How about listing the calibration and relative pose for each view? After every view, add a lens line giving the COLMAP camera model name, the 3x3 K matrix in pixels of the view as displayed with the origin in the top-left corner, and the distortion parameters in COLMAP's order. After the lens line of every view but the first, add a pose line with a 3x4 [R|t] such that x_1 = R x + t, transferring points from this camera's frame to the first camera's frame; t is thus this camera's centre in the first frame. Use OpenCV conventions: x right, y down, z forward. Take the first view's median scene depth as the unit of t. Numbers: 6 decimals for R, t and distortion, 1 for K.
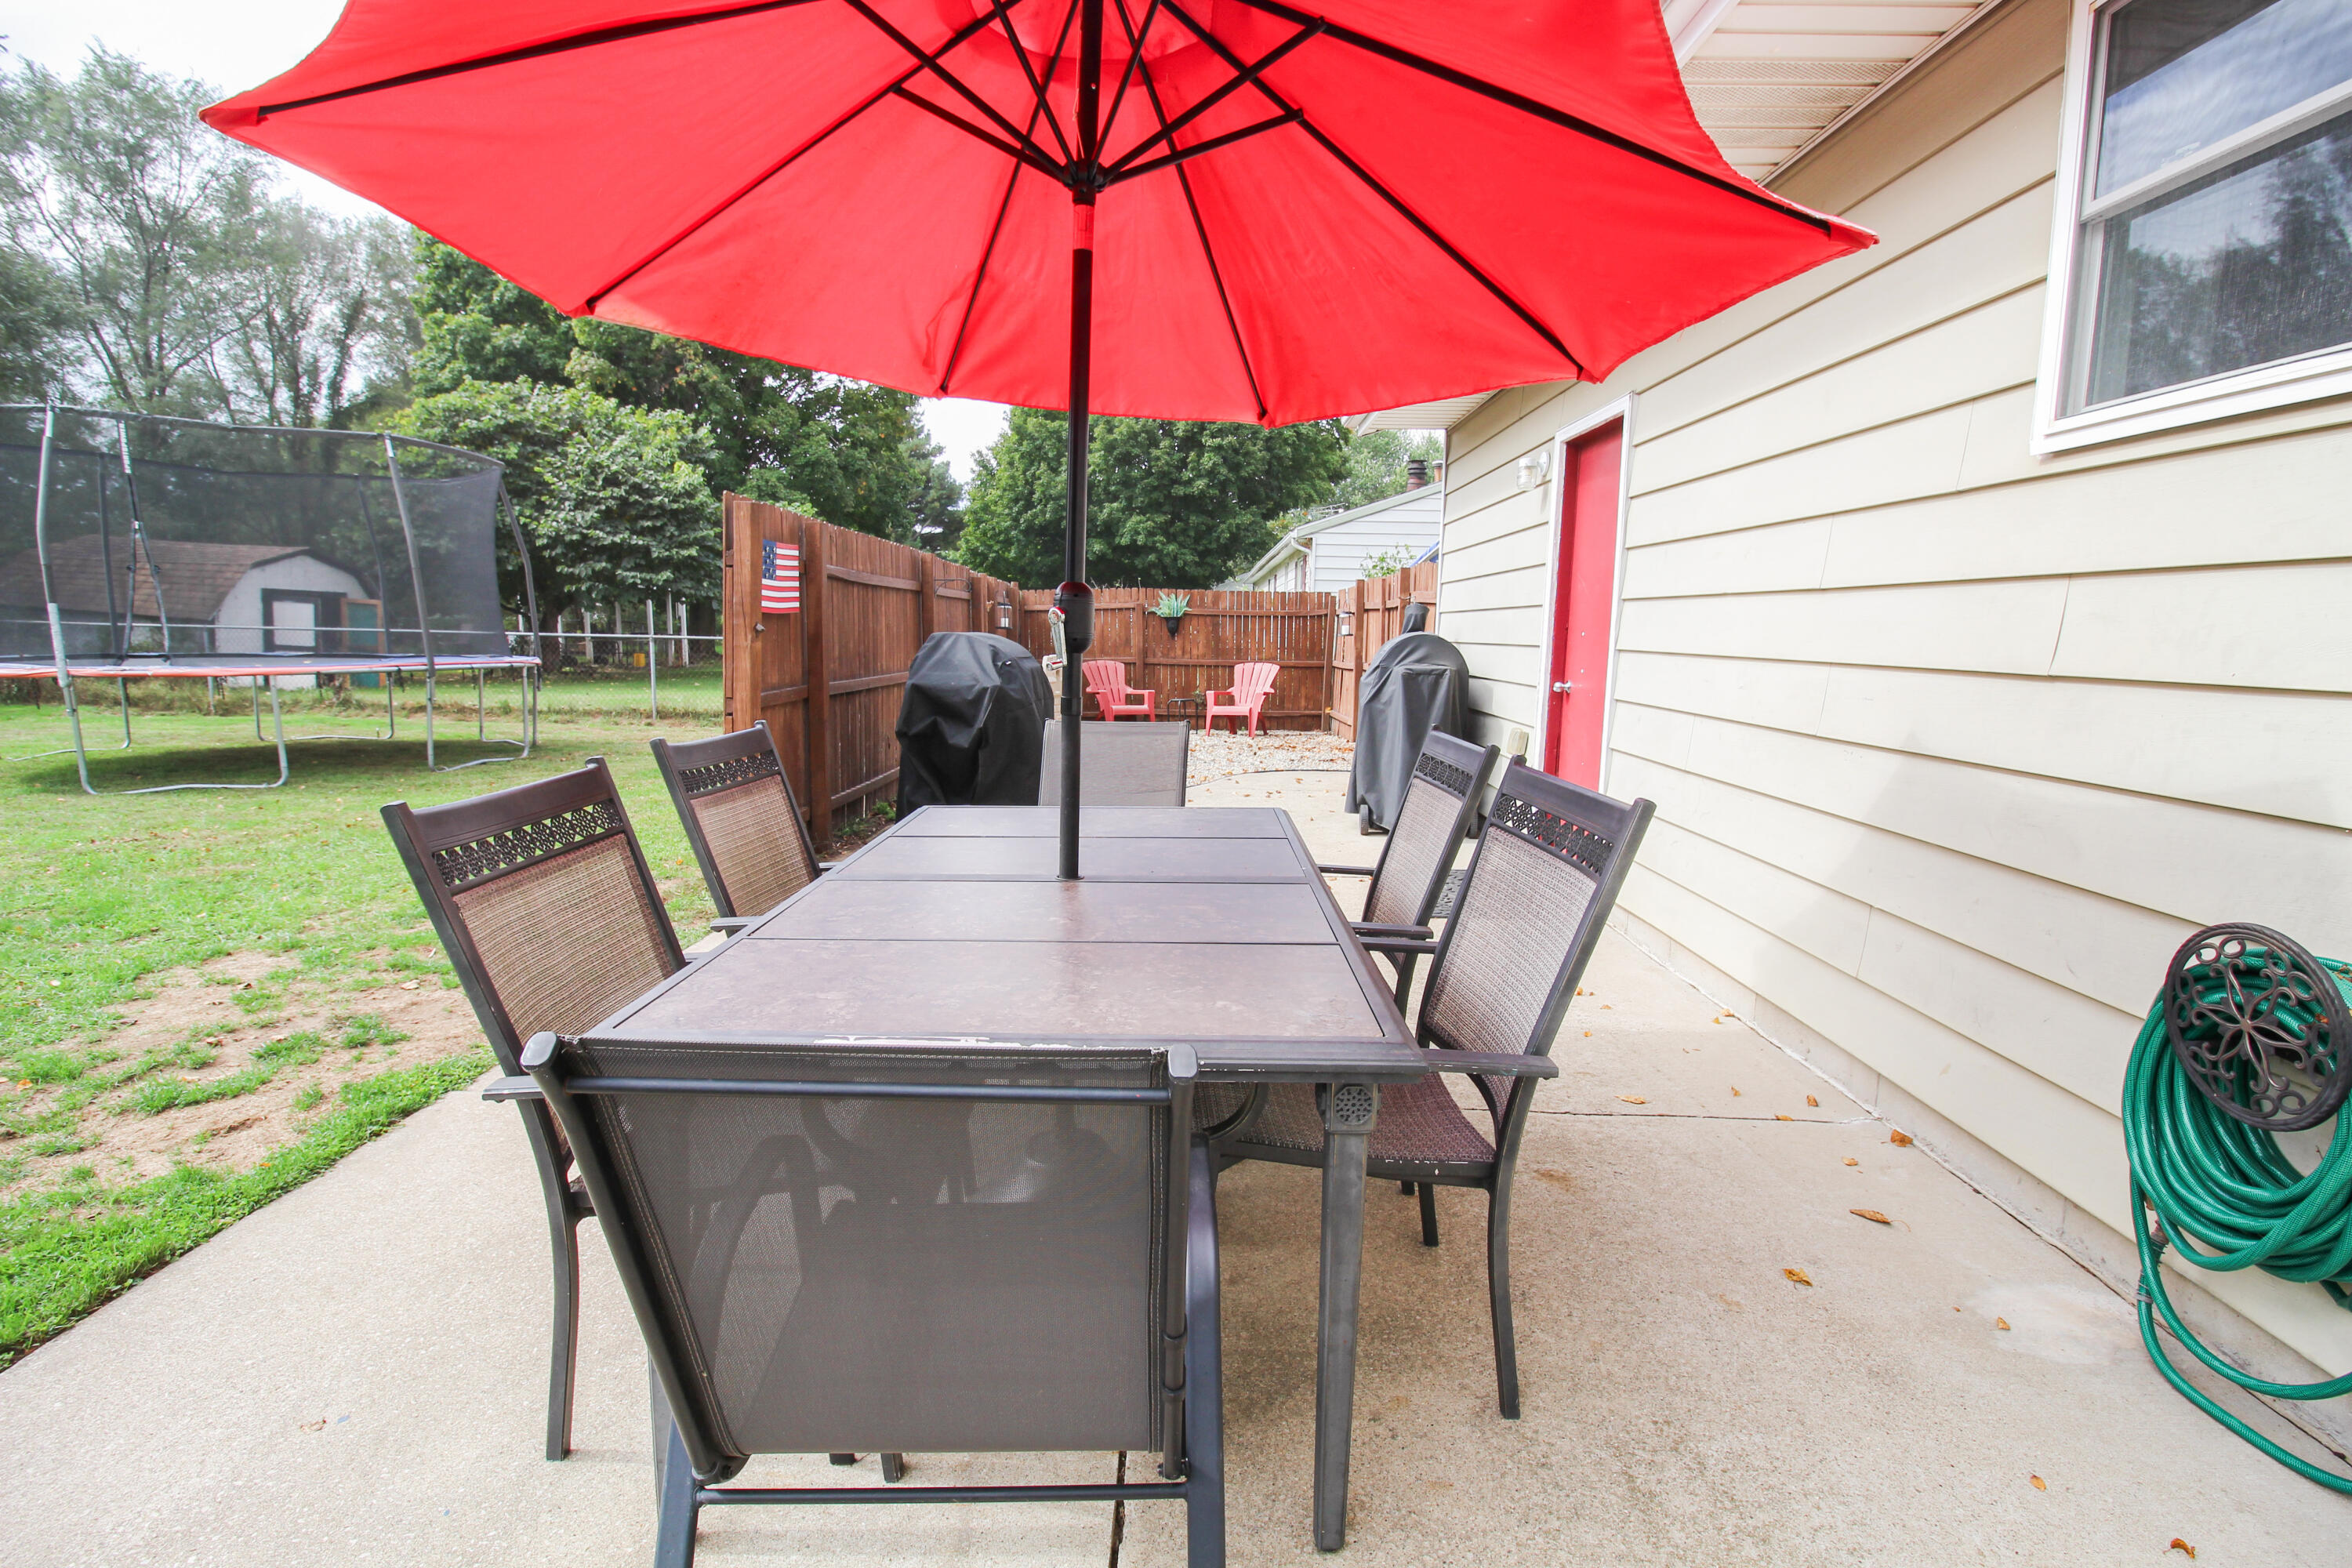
lens RADIAL K [[1087.0, 0, 1179.1], [0, 1087.0, 763.7], [0, 0, 1]] dist [-0.001269, -0.012849]
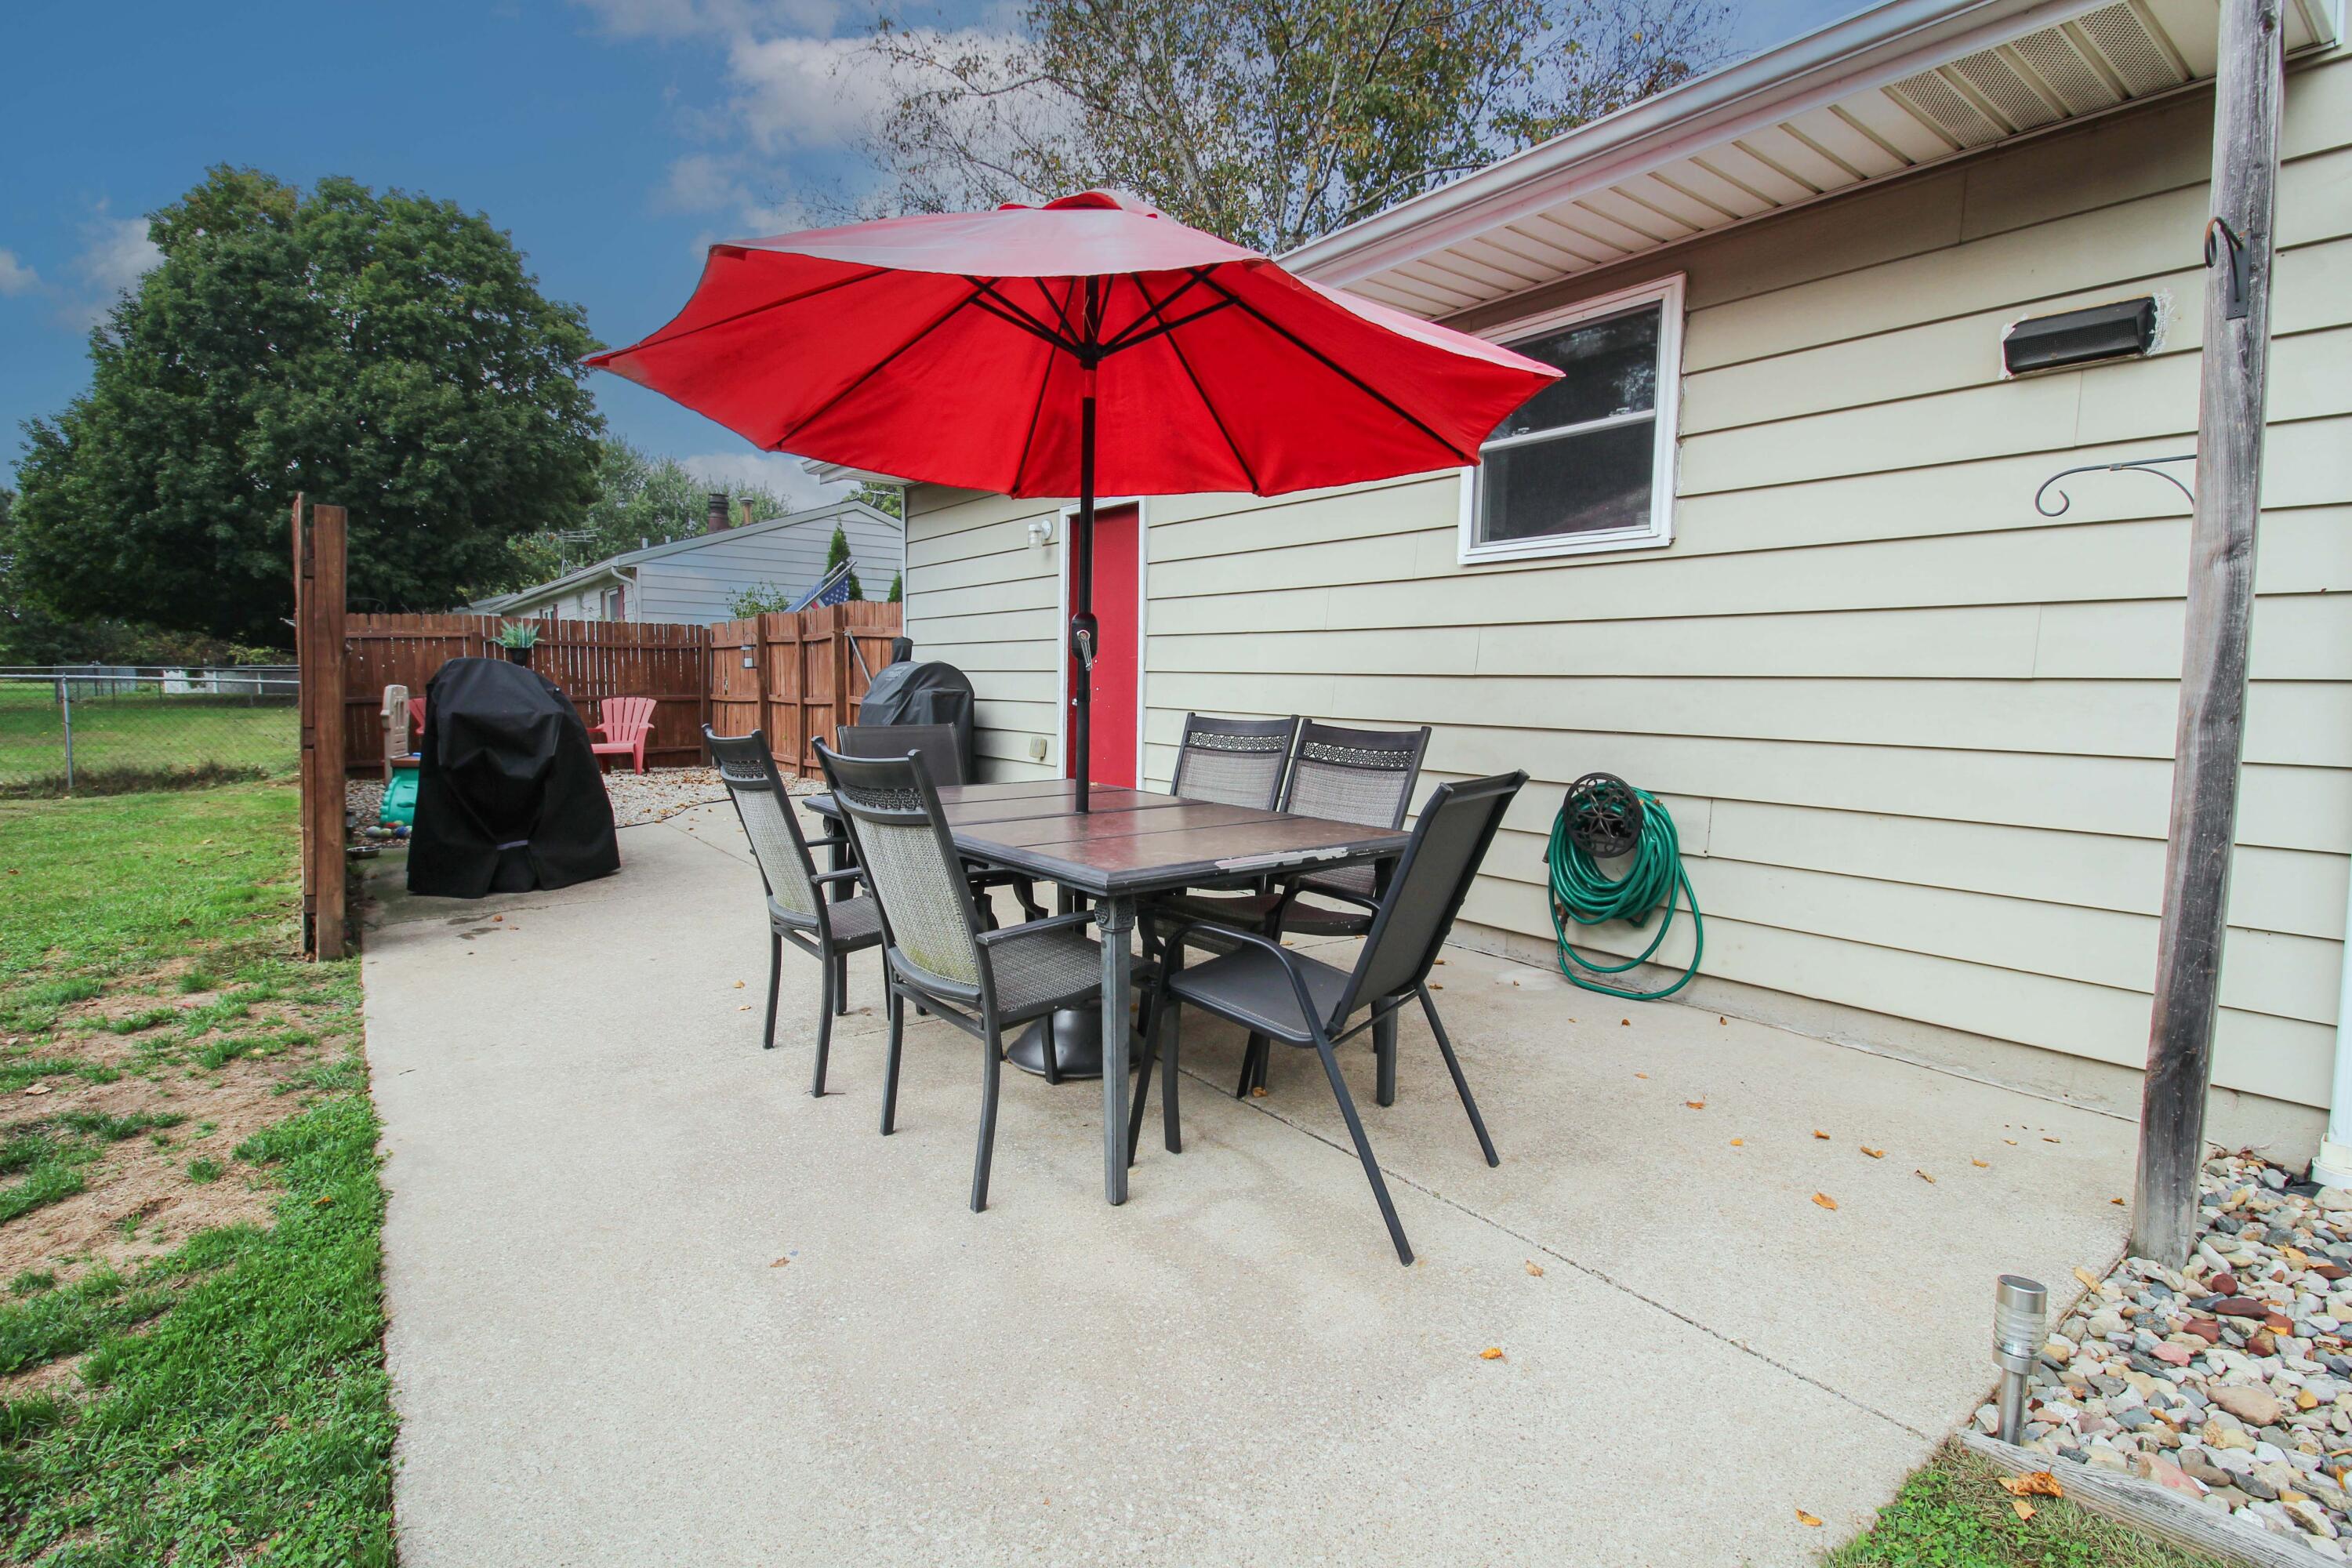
lens RADIAL K [[1087.0, 0, 1167.0], [0, 1087.0, 793.2], [0, 0, 1]] dist [-0.001269, -0.012849]
pose [[0.788036, -0.068879, 0.611764, -0.055787], [0.074099, 0.997109, 0.016817, 0.003754], [-0.611153, 0.032079, 0.790862, -0.014748]]
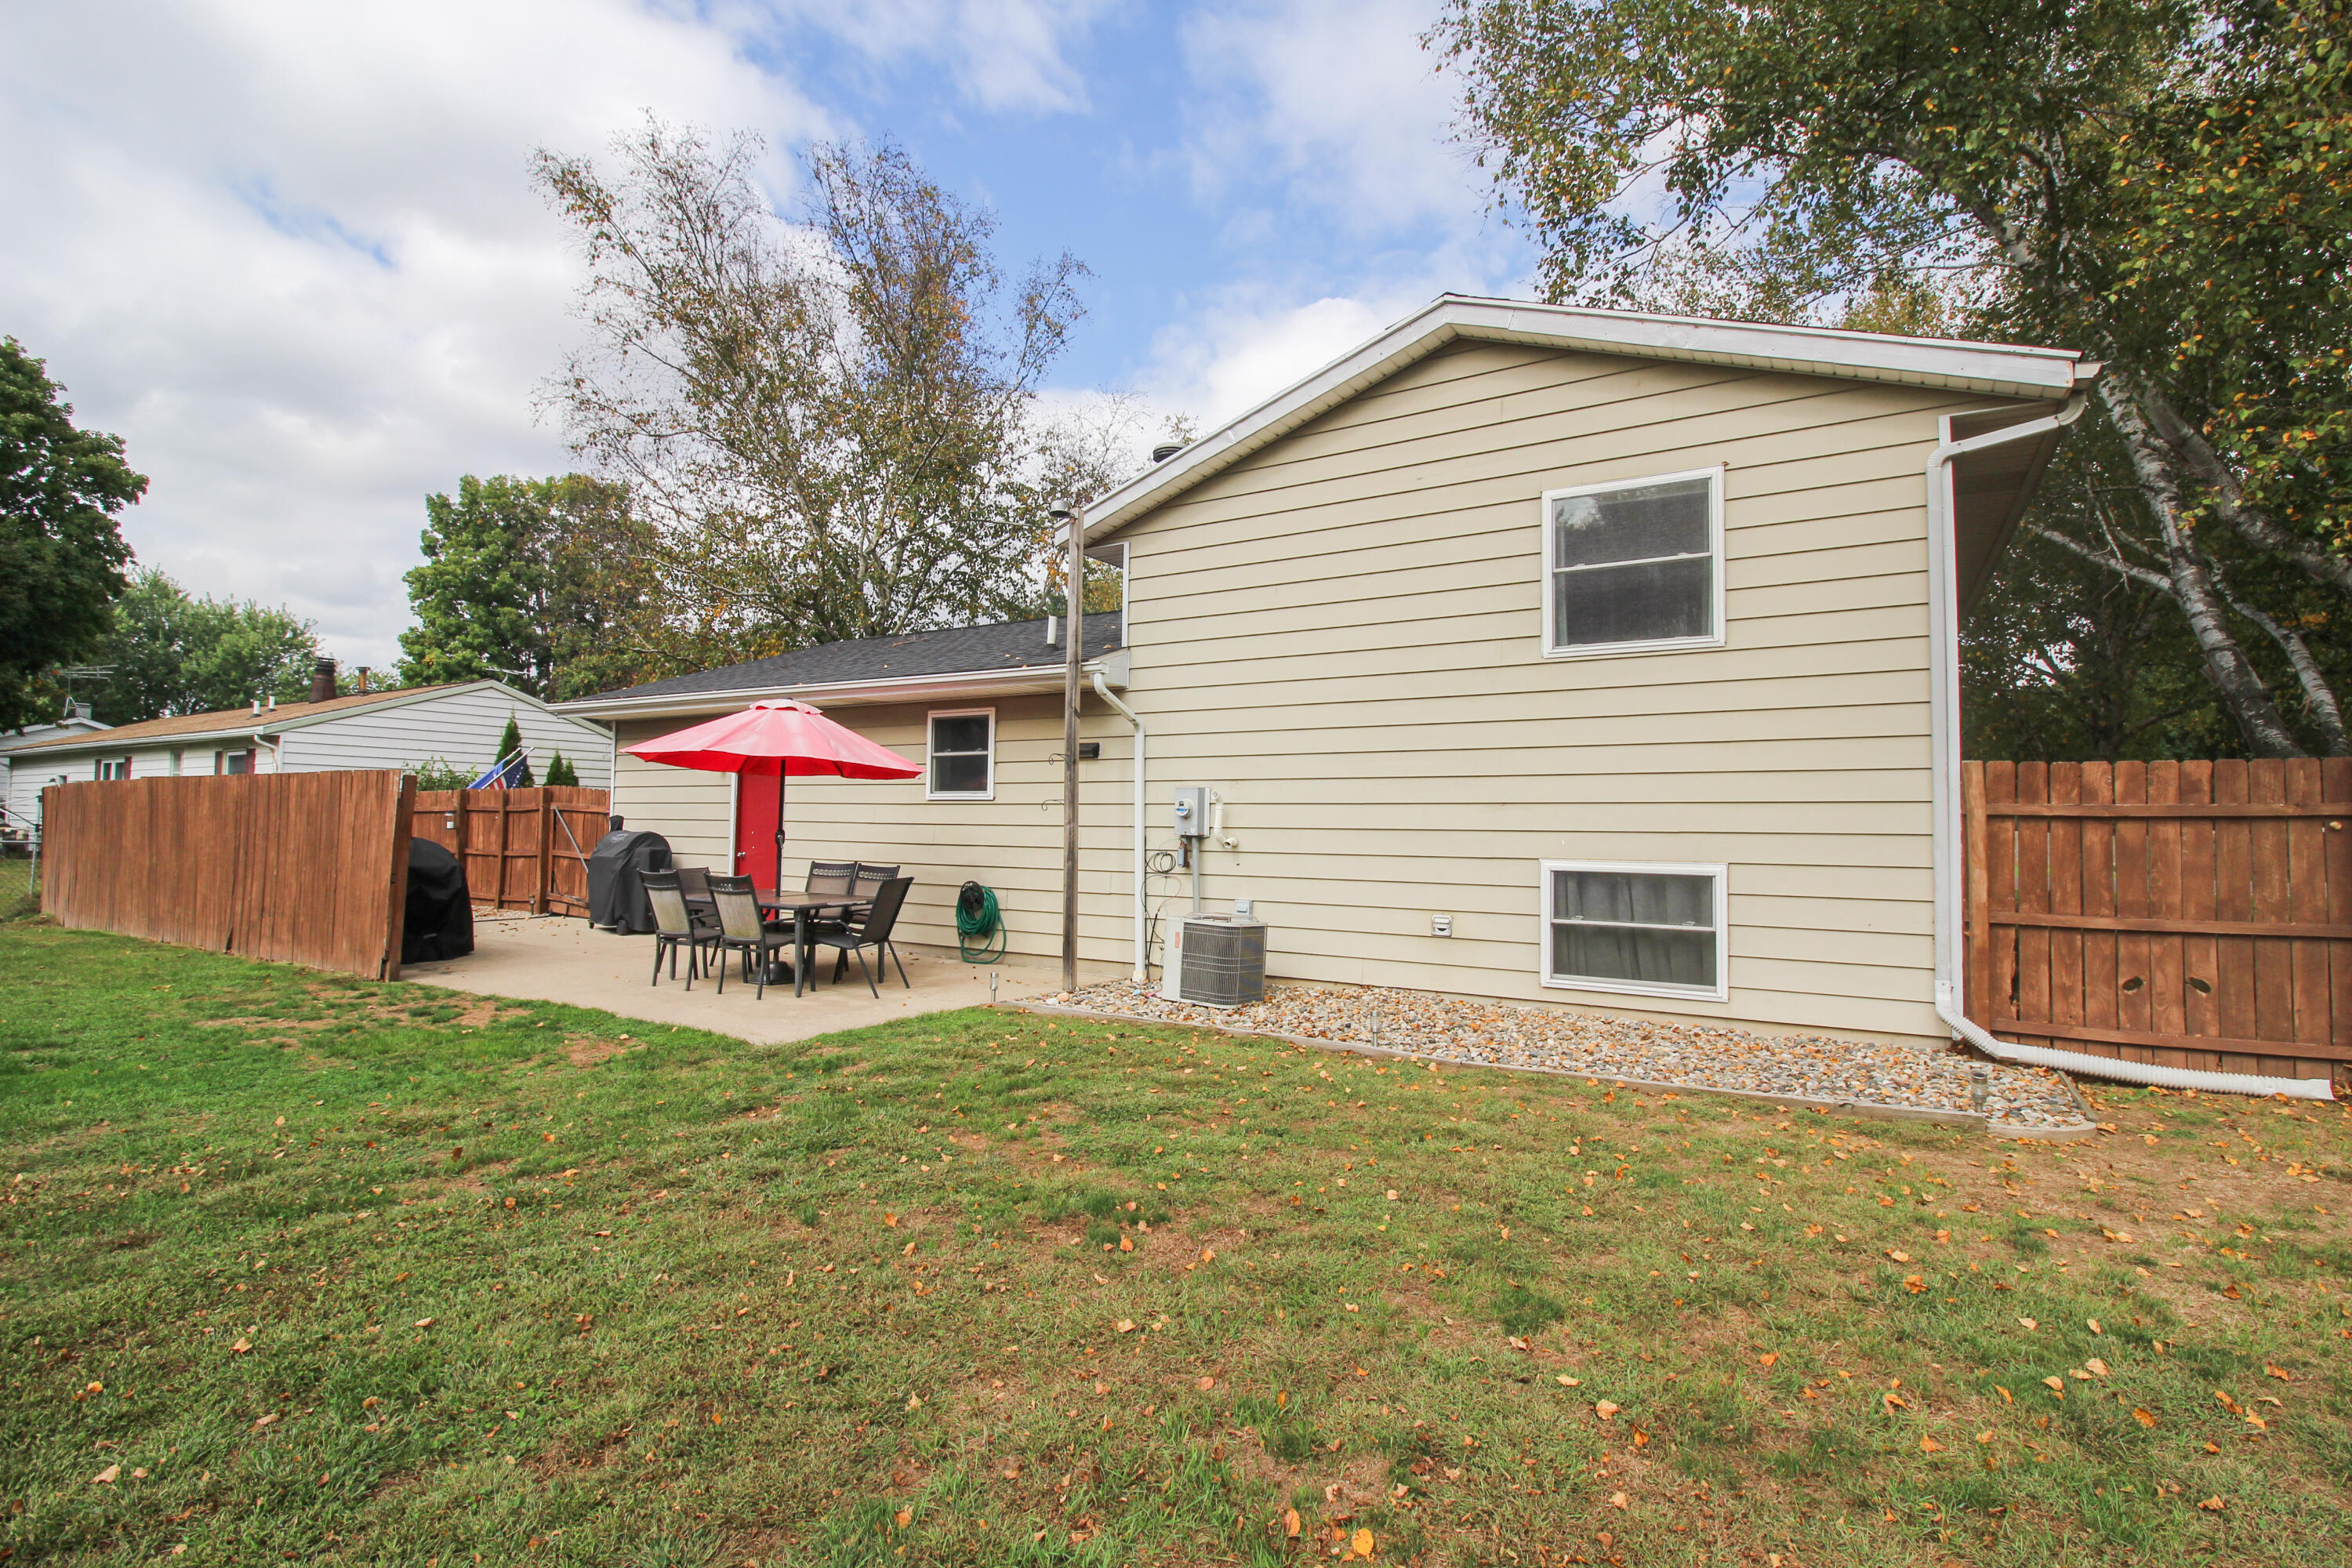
lens RADIAL K [[1087.0, 0, 1175.9], [0, 1087.0, 777.9], [0, 0, 1]] dist [-0.001269, -0.012849]
pose [[0.508606, 0.027136, 0.860572, -0.183636], [0.101052, 0.990714, -0.090963, 0.011480], [-0.855049, 0.133227, 0.501141, -0.156454]]
